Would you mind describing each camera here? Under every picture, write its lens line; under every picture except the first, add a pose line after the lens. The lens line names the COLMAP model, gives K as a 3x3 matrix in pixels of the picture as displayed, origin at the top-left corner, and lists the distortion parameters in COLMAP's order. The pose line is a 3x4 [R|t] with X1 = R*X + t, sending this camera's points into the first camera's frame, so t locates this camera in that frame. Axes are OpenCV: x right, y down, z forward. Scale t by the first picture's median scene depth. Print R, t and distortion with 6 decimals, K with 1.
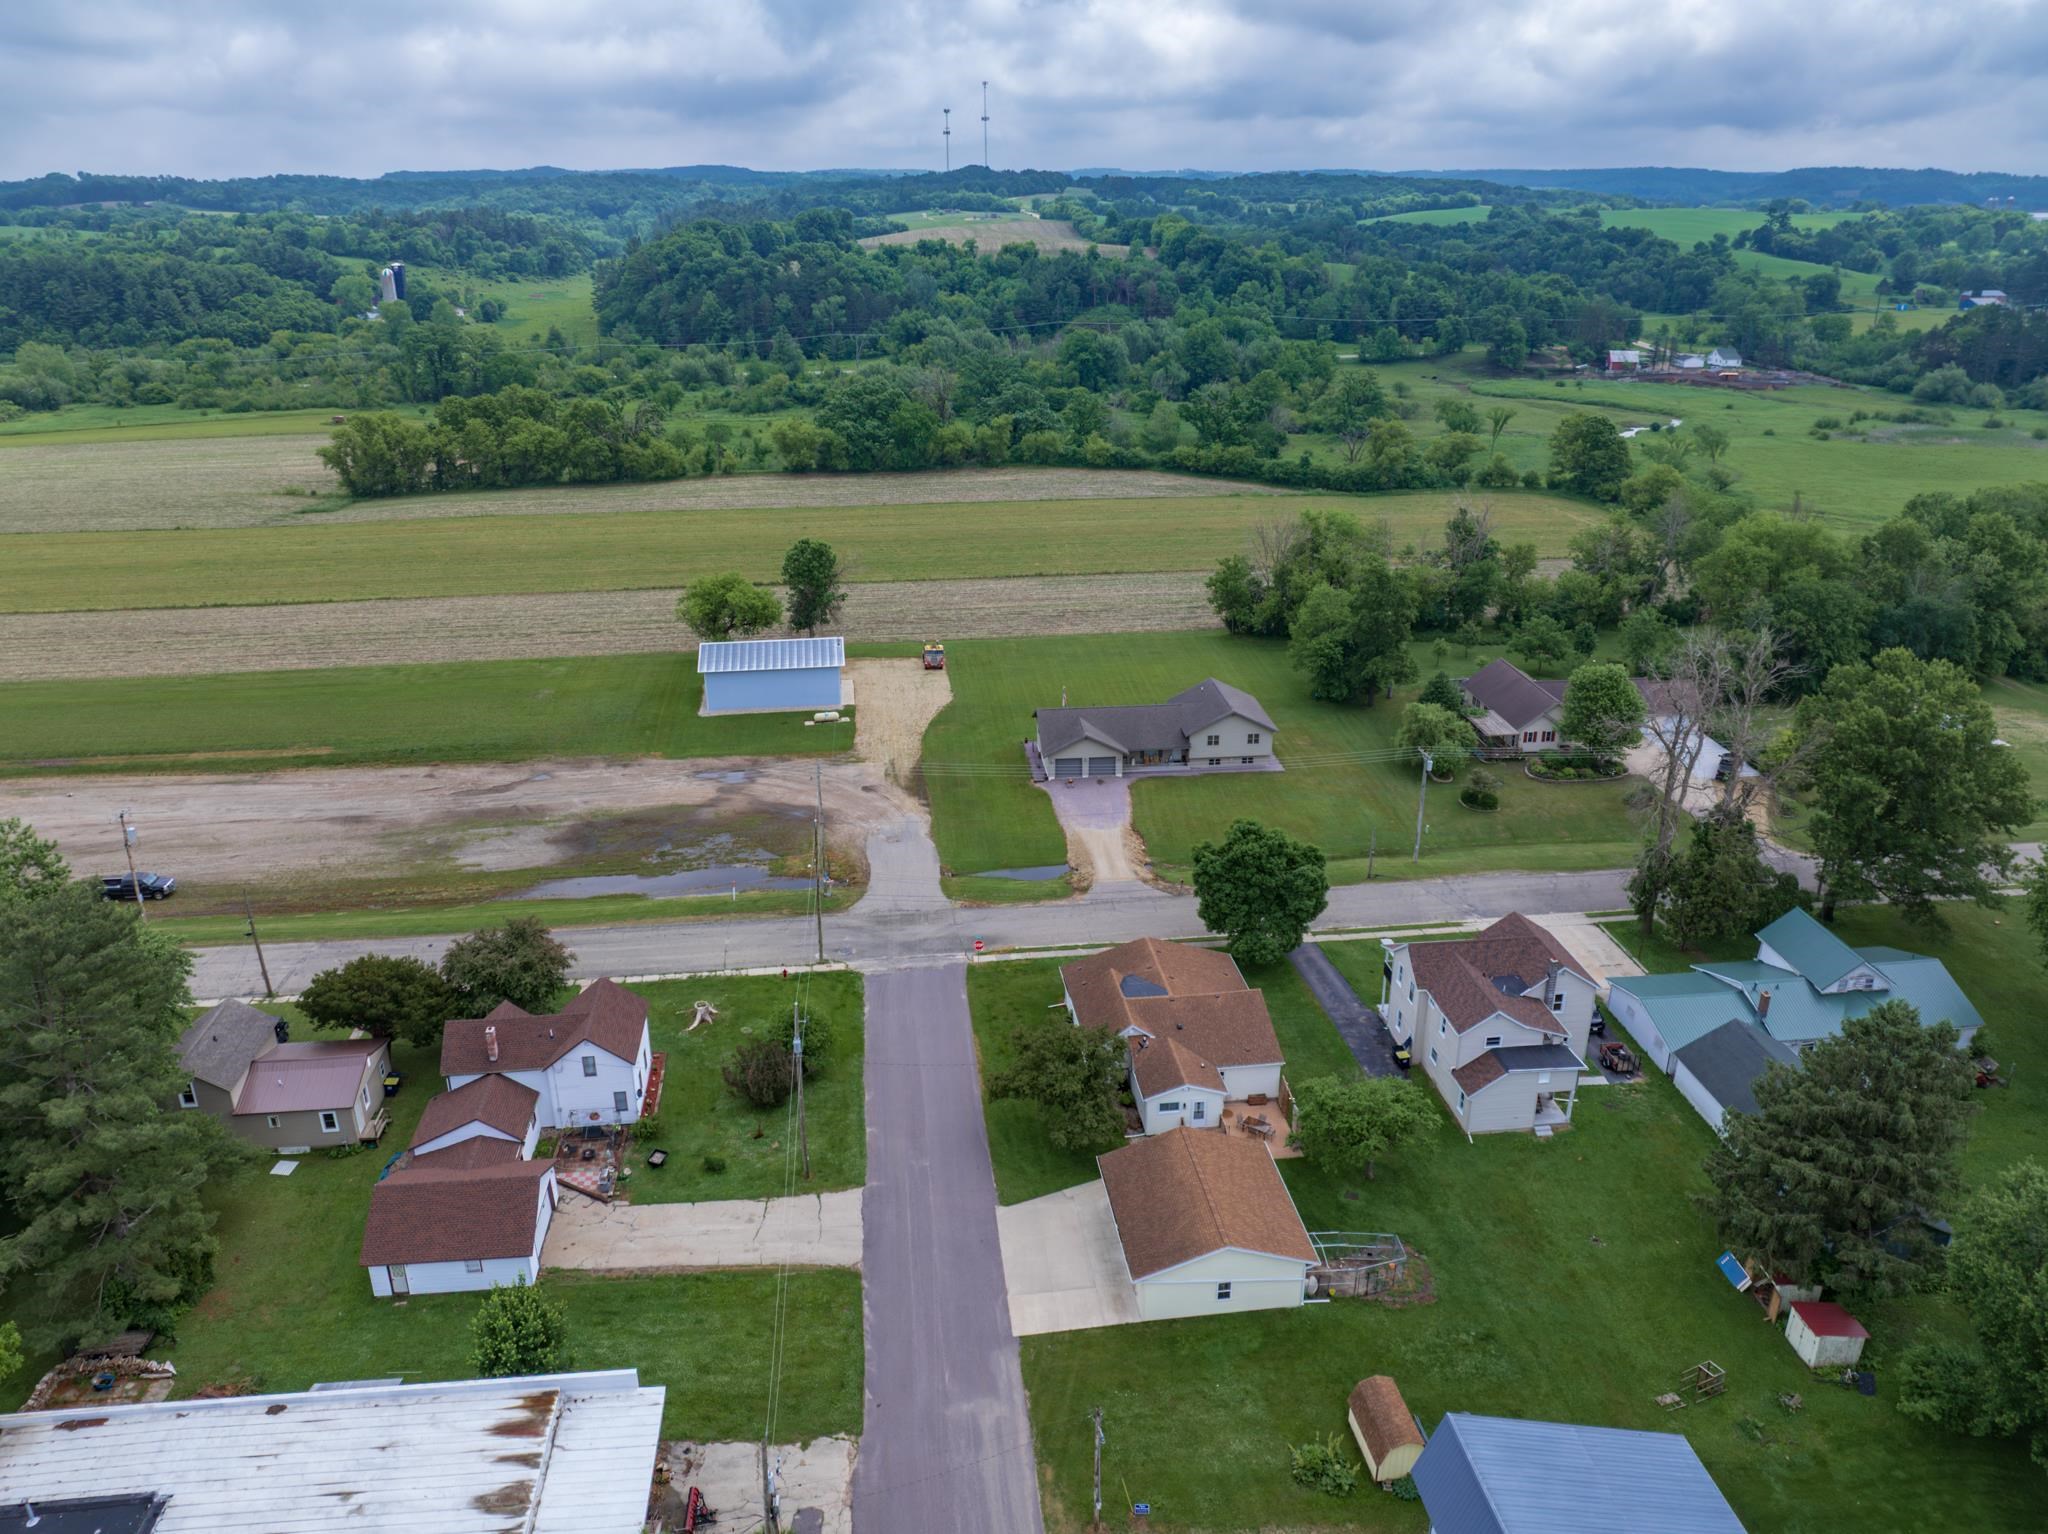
lens RADIAL K [[1449.7, 0, 1024.0], [0, 1449.7, 767.0], [0, 0, 1]] dist [-0.039803, 0.007489]
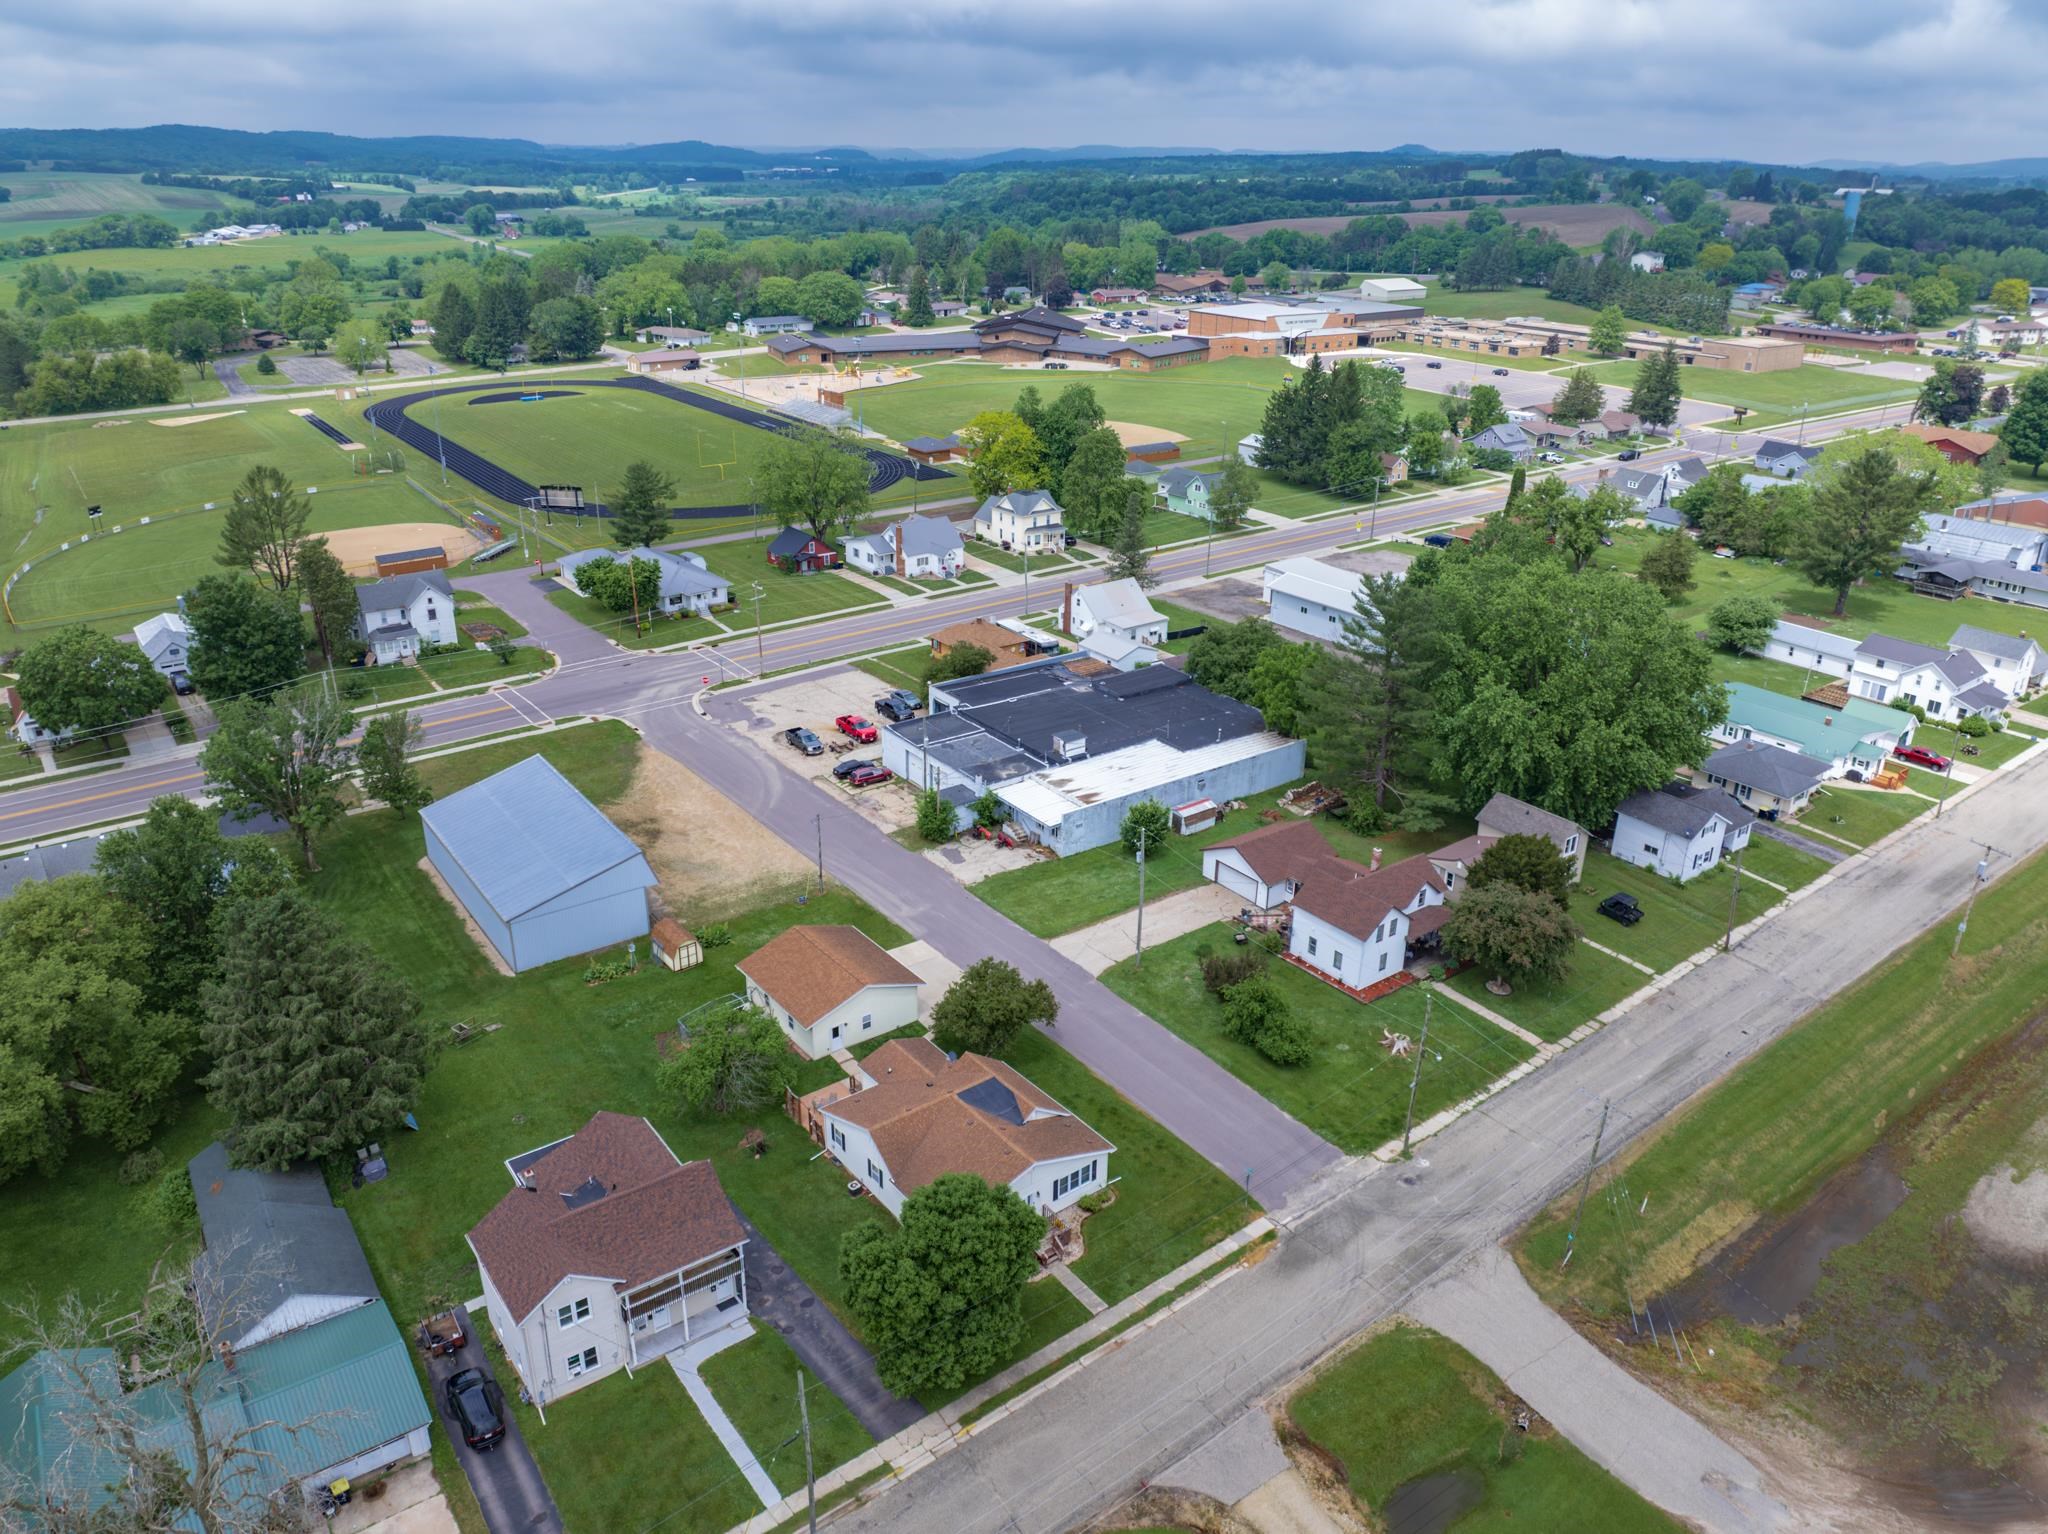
lens RADIAL K [[1440.2, 0, 1028.2], [0, 1440.2, 761.4], [0, 0, 1]] dist [-0.041536, 0.003675]
pose [[-0.864681, 0.190599, -0.464756, 0.259696], [-0.192856, 0.728346, 0.657509, -0.353720], [0.463824, 0.658167, -0.593029, 0.831363]]
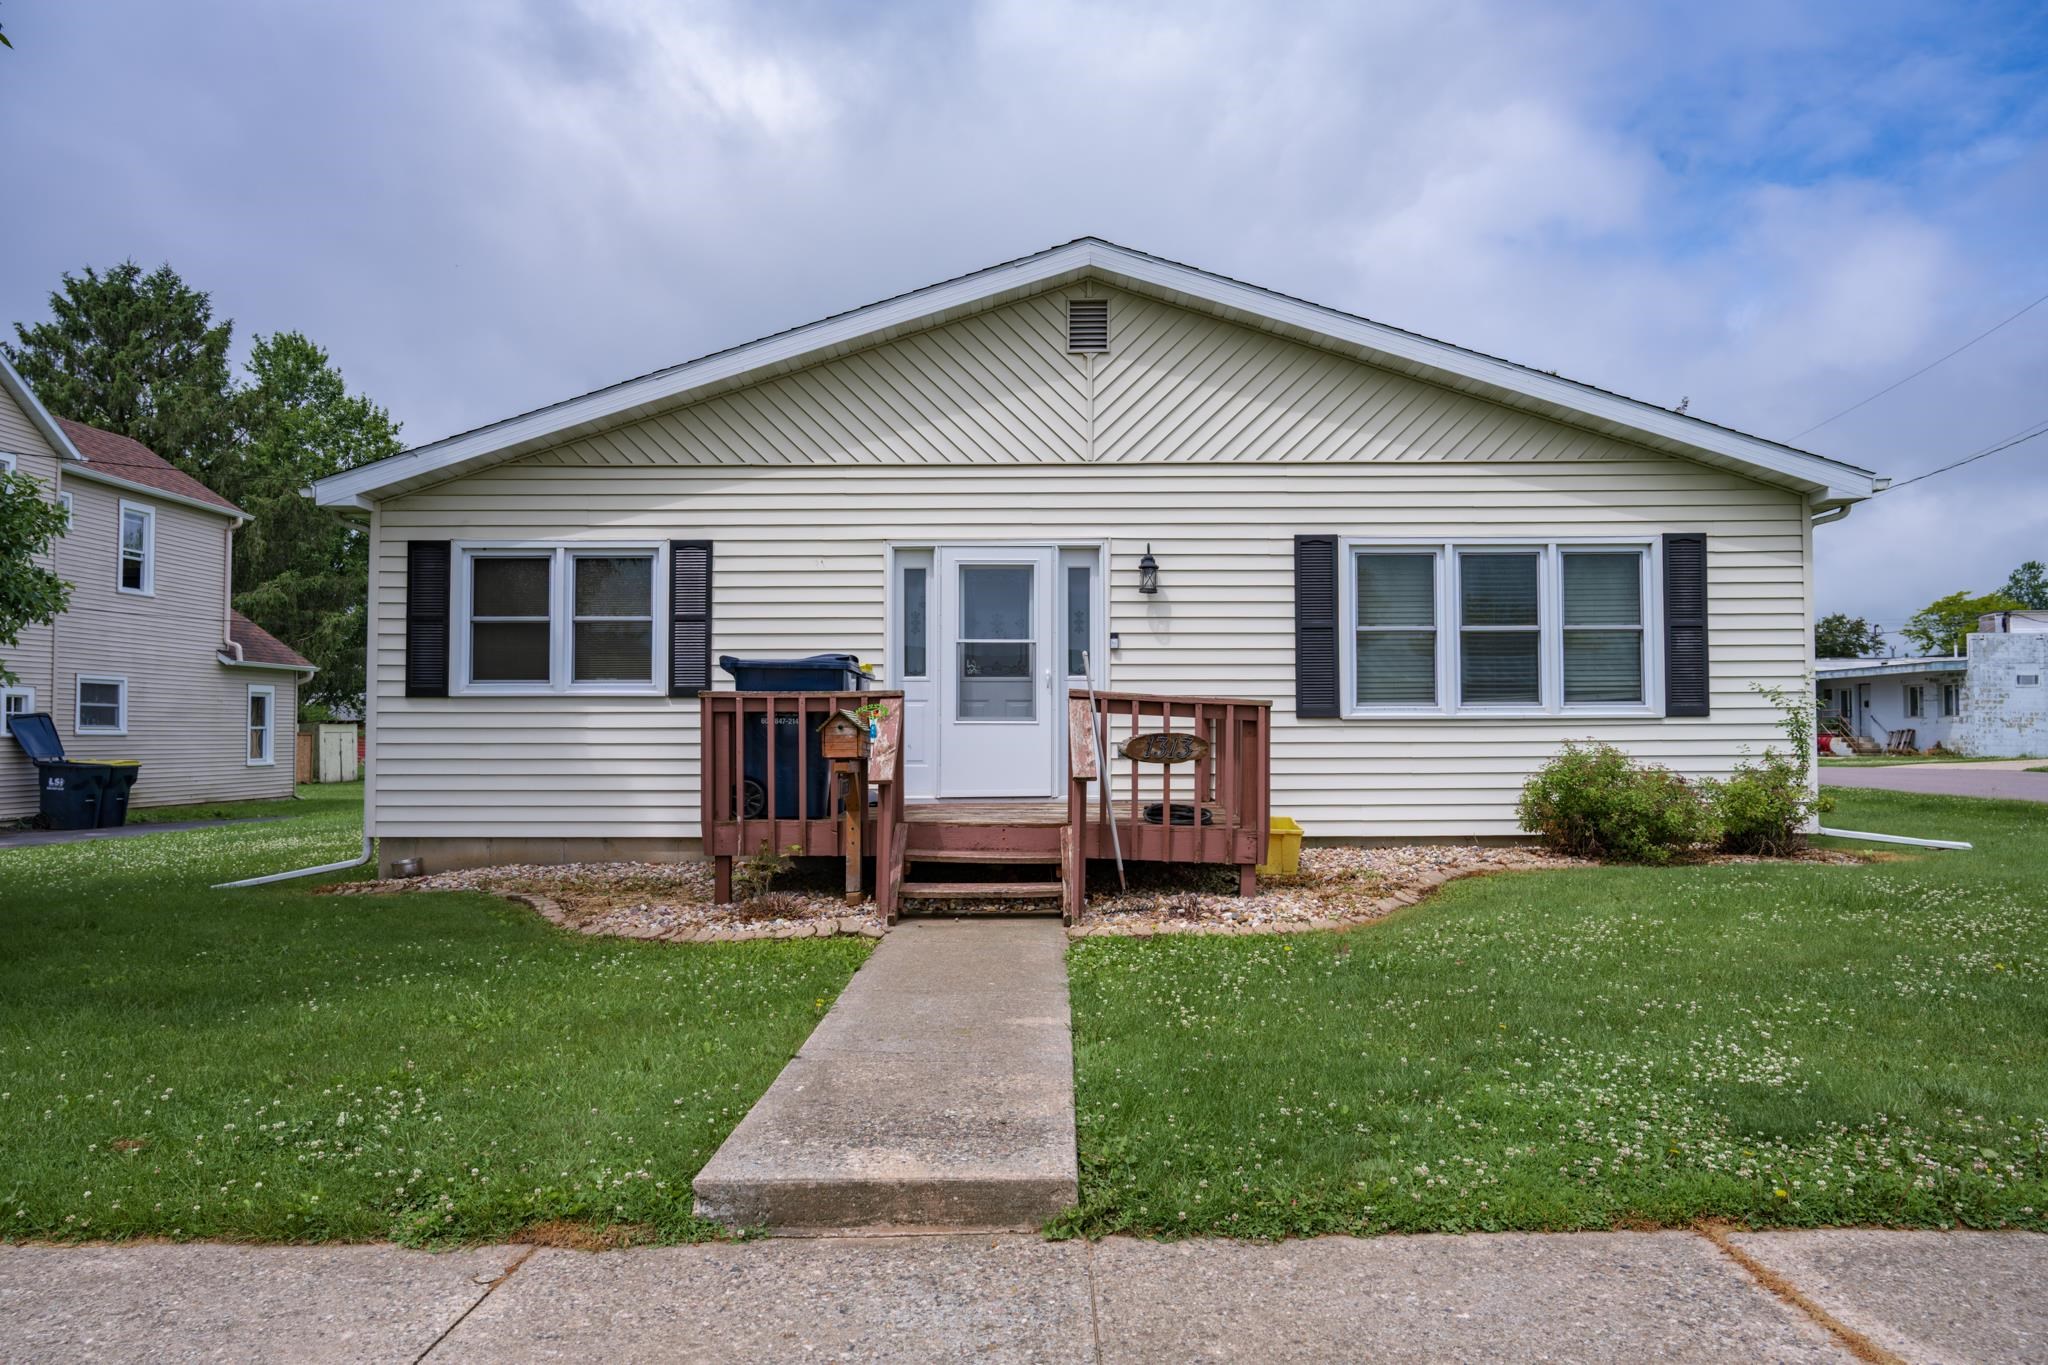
lens RADIAL K [[1360.1, 0, 1018.7], [0, 1360.1, 699.2], [0, 0, 1]] dist [-0.000078, 0.001484]
pose [[-0.990800, 0.009476, 0.135000, 0.047883], [0.054731, 0.940385, 0.335680, 0.072536], [-0.123771, 0.339980, -0.932252, 0.698467]]
